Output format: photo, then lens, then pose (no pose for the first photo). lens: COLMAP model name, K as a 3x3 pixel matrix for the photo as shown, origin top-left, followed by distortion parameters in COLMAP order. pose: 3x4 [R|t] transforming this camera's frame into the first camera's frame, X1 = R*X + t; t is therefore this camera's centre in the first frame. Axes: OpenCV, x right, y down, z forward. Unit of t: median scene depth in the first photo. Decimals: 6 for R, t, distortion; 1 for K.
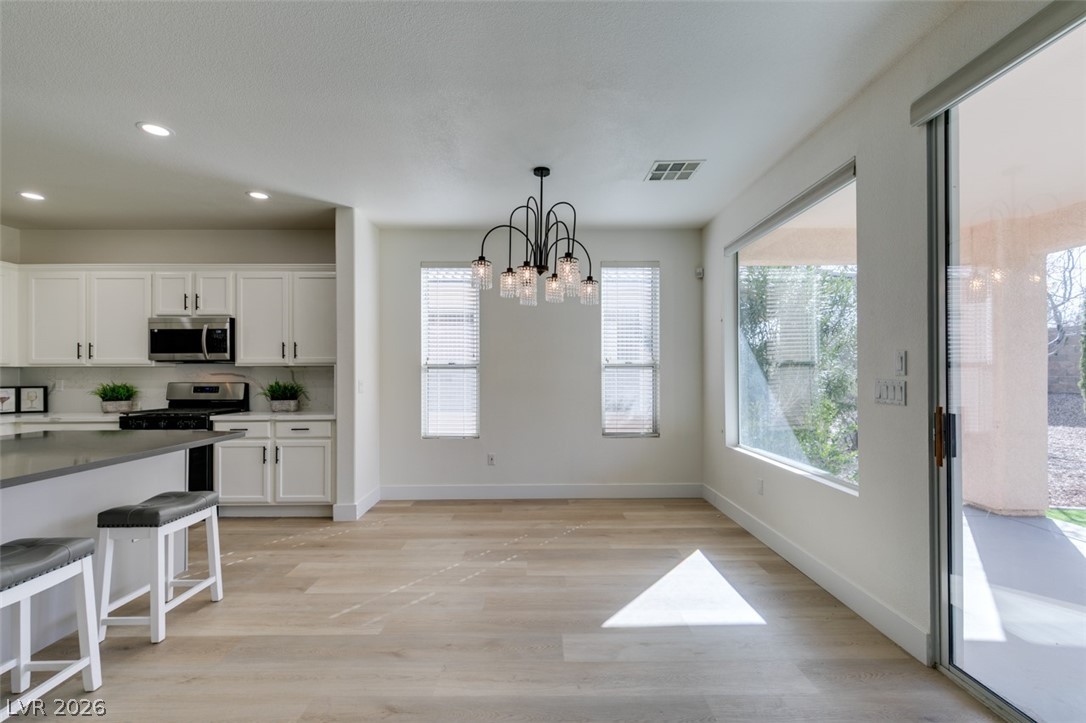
lens RADIAL K [[483.7, 0, 543.7], [0, 483.7, 369.8], [0, 0, 1]] dist [0.001602, -0.000012]
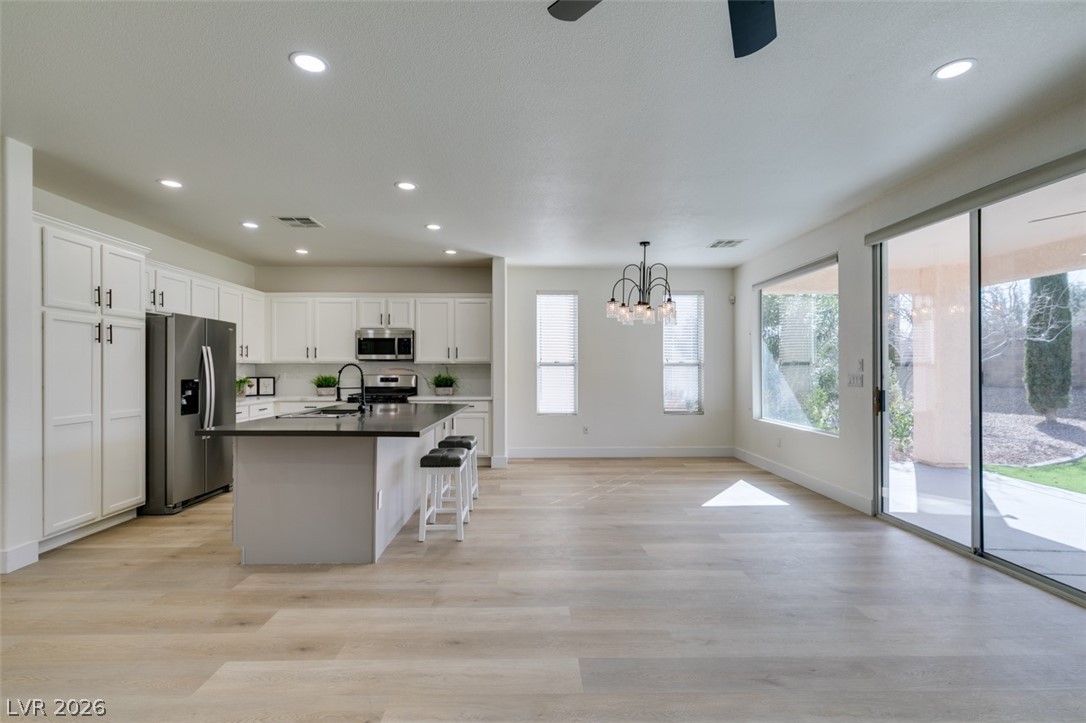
lens RADIAL K [[483.7, 0, 540.9], [0, 483.7, 364.8], [0, 0, 1]] dist [0.001602, -0.000012]
pose [[0.999947, 0.003616, 0.009658, -0.290218], [-0.003607, 0.999993, -0.000896, -0.004221], [-0.009662, 0.000861, 0.999953, -0.480232]]
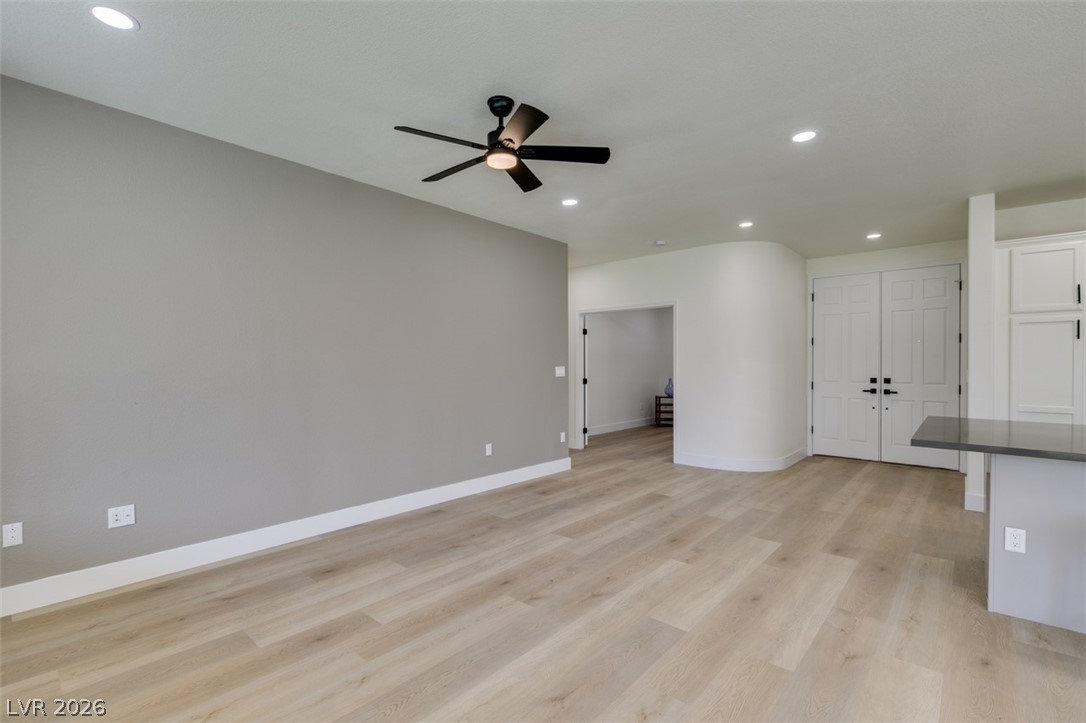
lens RADIAL K [[483.7, 0, 542.0], [0, 483.7, 367.4], [0, 0, 1]] dist [0.001602, -0.000012]
pose [[-0.670718, 0.009312, -0.741654, 0.252661], [0.008154, 0.999953, 0.005182, -0.001757], [0.741668, -0.002572, -0.670762, 0.249865]]
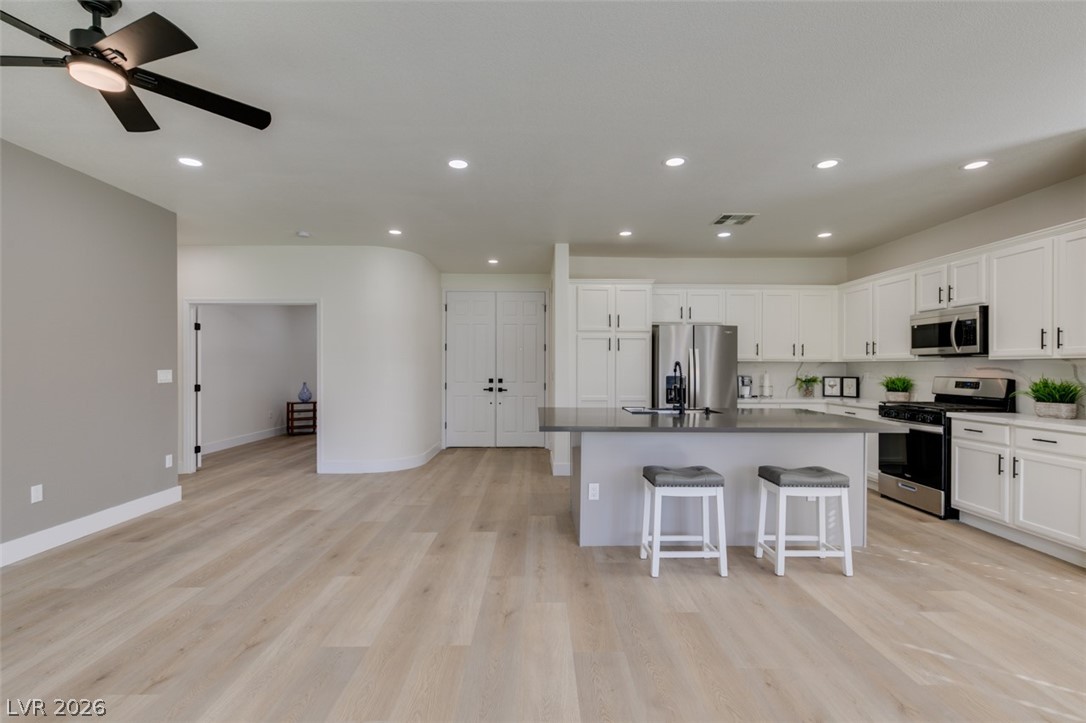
lens RADIAL K [[483.7, 0, 541.1], [0, 483.7, 367.0], [0, 0, 1]] dist [0.001602, -0.000012]
pose [[0.001651, 0.004132, -0.999990, 0.262559], [0.005571, 0.999976, 0.004141, -0.002575], [0.999983, -0.005577, 0.001628, 0.192613]]
